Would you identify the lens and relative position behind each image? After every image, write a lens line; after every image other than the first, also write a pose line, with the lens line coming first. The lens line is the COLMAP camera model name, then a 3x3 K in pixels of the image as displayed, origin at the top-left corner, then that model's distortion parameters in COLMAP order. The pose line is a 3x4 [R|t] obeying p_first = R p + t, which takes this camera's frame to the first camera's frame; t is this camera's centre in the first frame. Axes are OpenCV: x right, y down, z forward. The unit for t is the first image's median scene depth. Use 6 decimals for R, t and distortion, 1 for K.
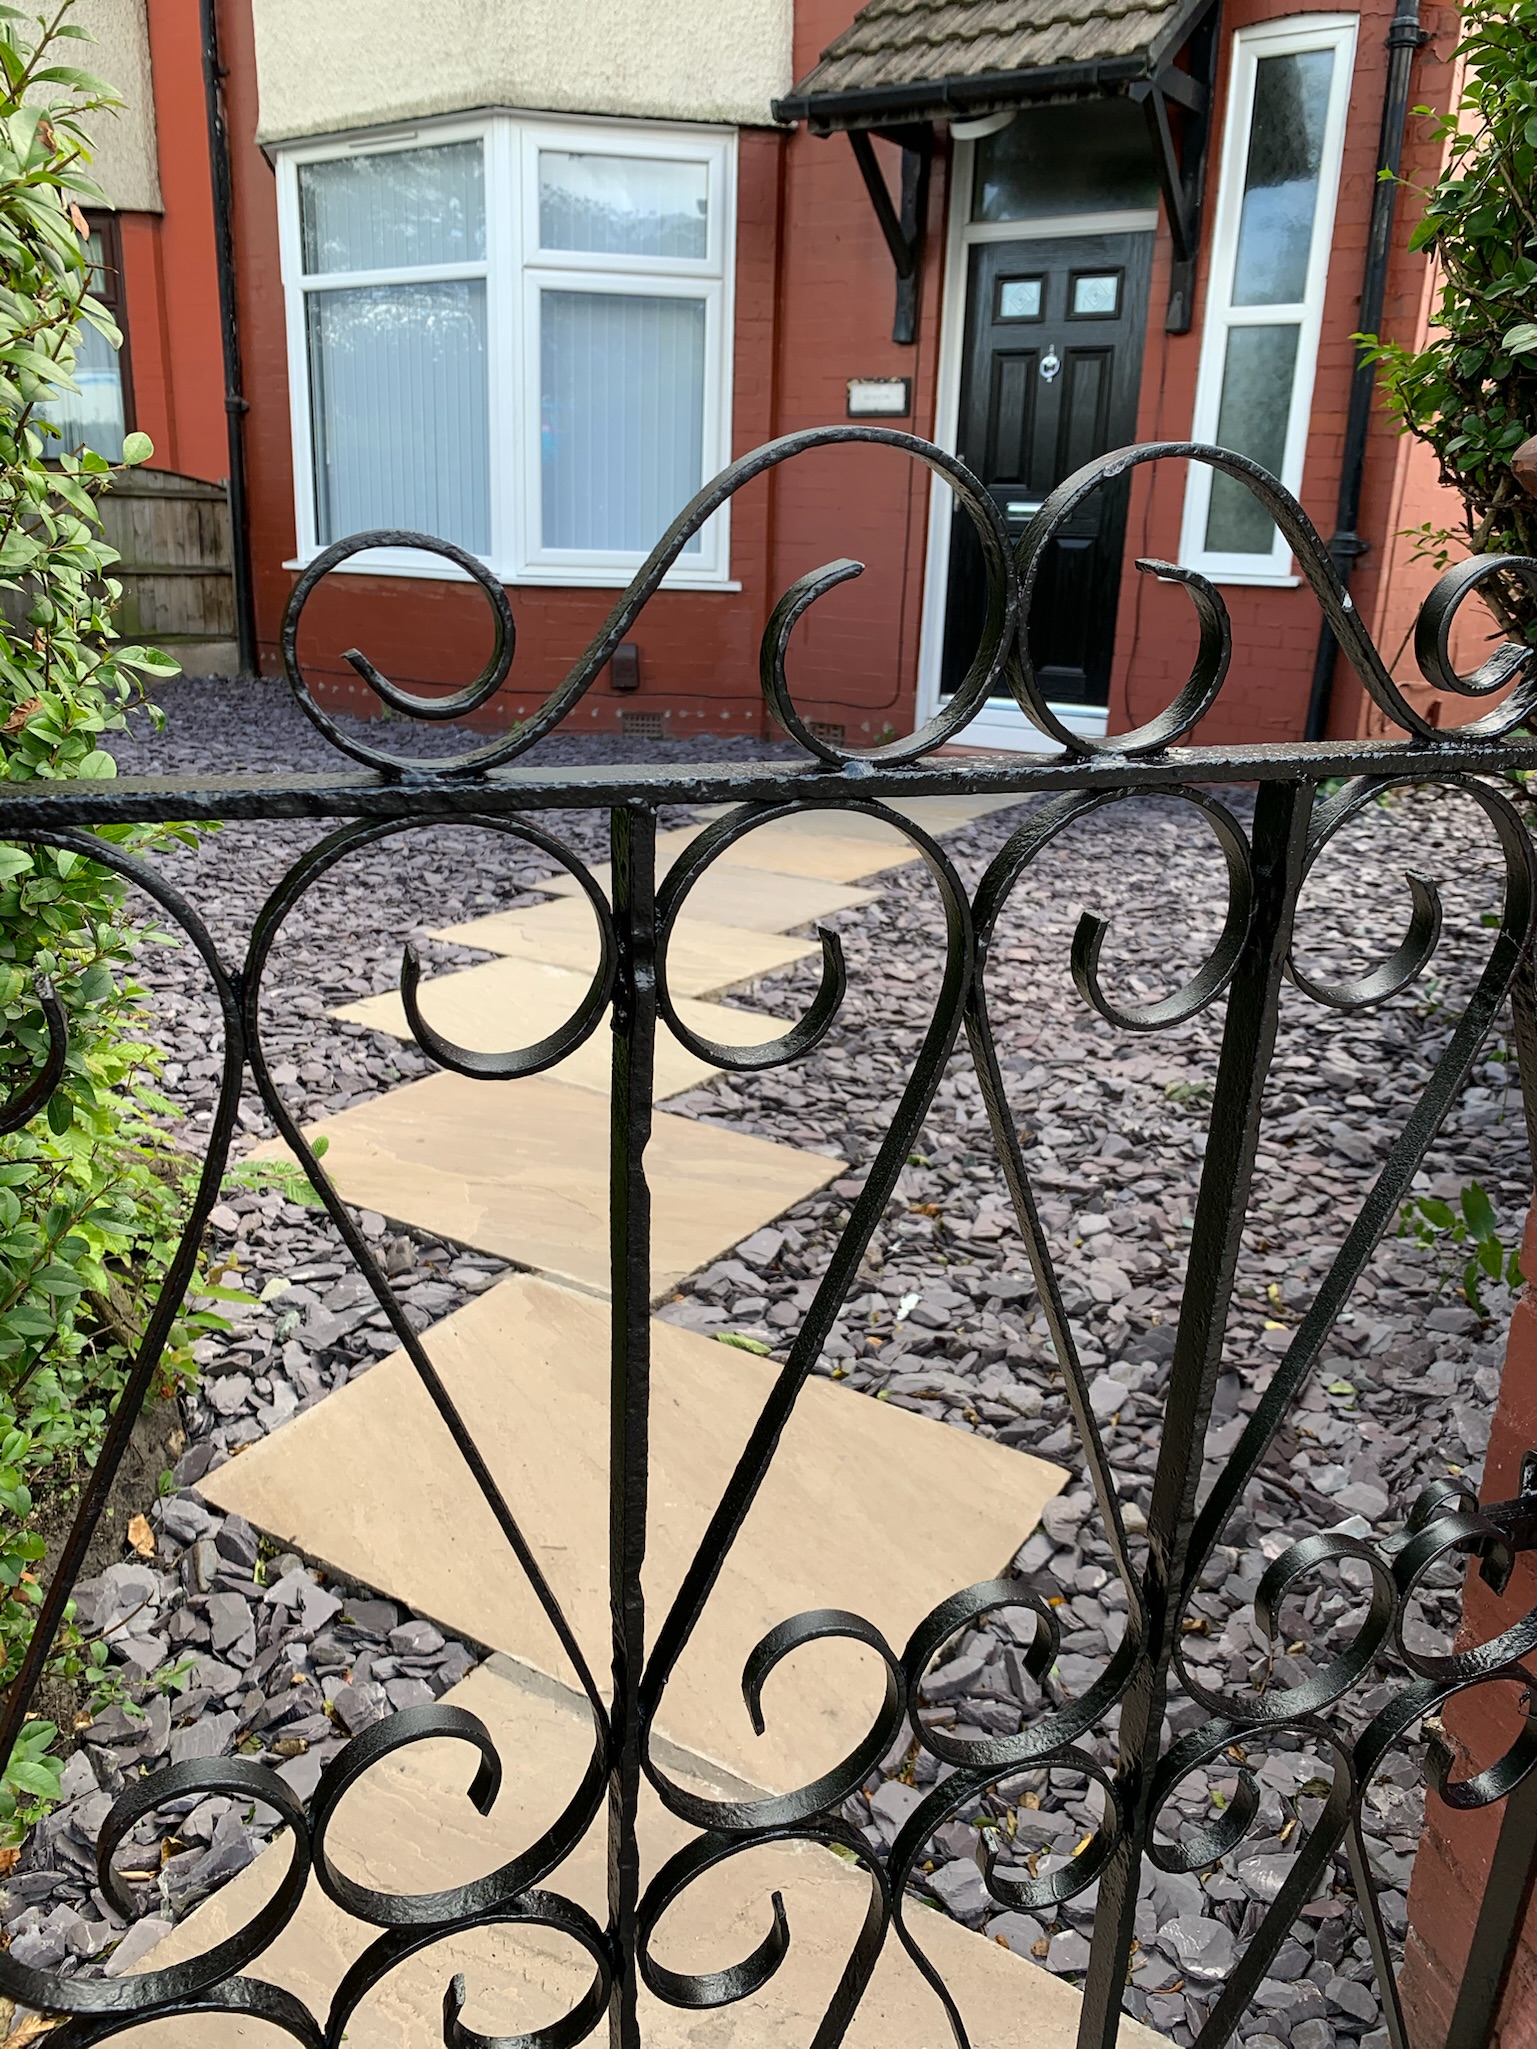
lens RADIAL K [[1562.3, 0, 760.1], [0, 1562.3, 1019.5], [0, 0, 1]] dist [0.010362, -0.000797]
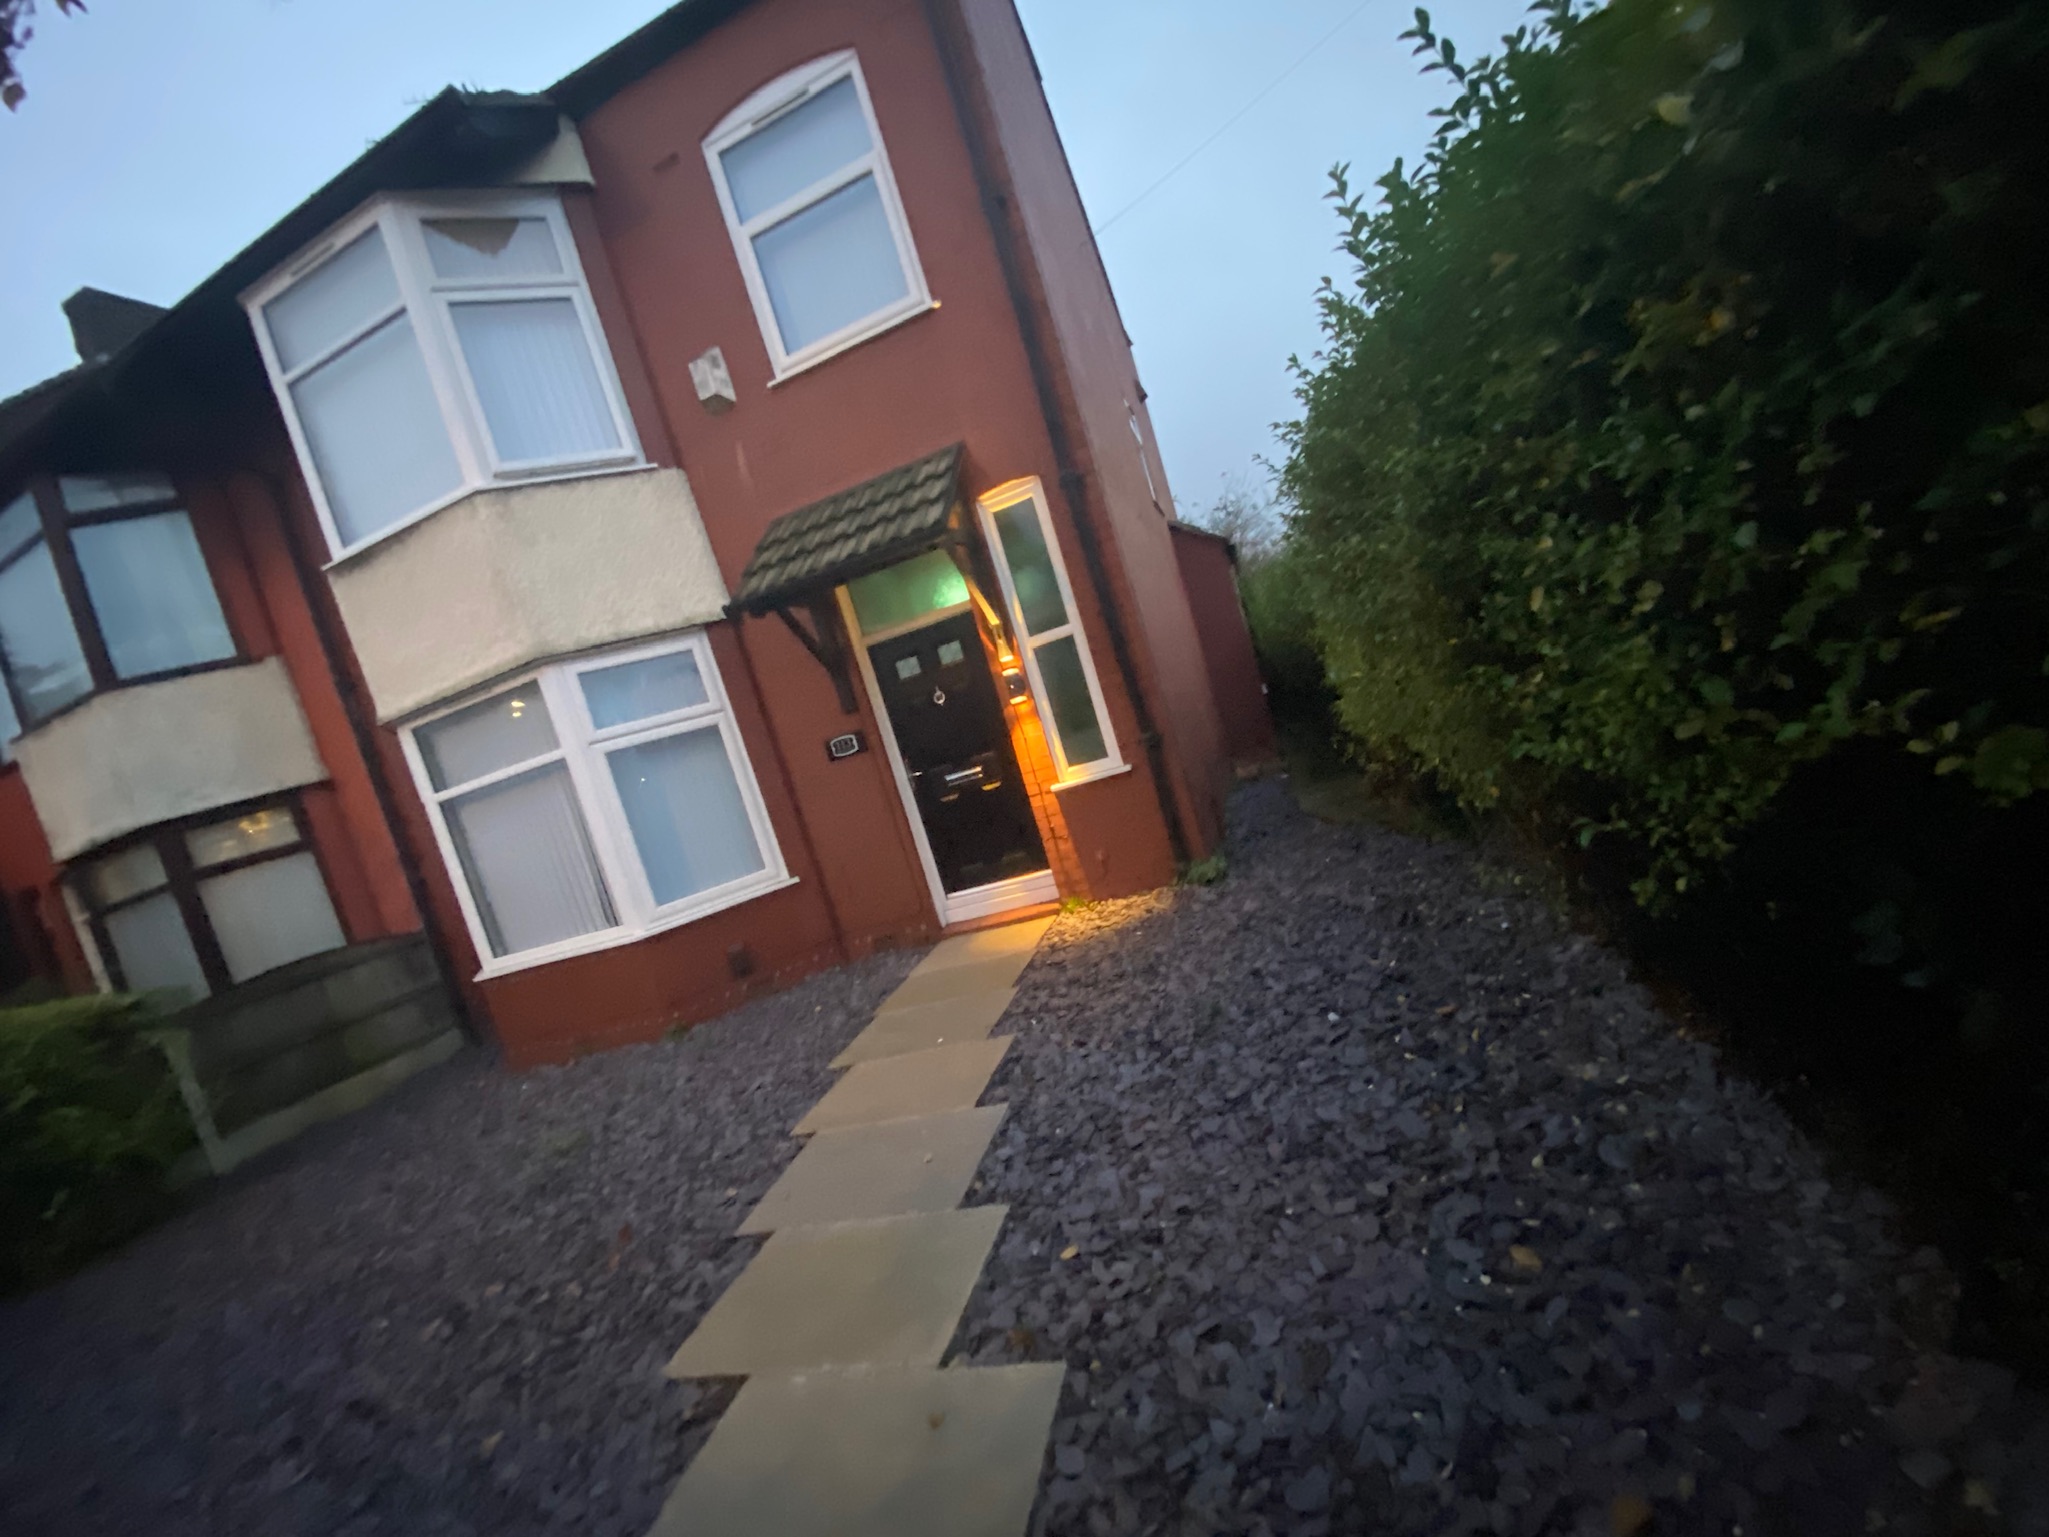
lens RADIAL K [[840.1, 0, 1026.5], [0, 840.1, 784.5], [0, 0, 1]] dist [0.007687, -0.014947]
pose [[0.902971, -0.333754, 0.270652, -0.003061], [0.391509, 0.898604, -0.198070, -0.124249], [-0.177103, 0.284814, 0.942080, 0.179507]]
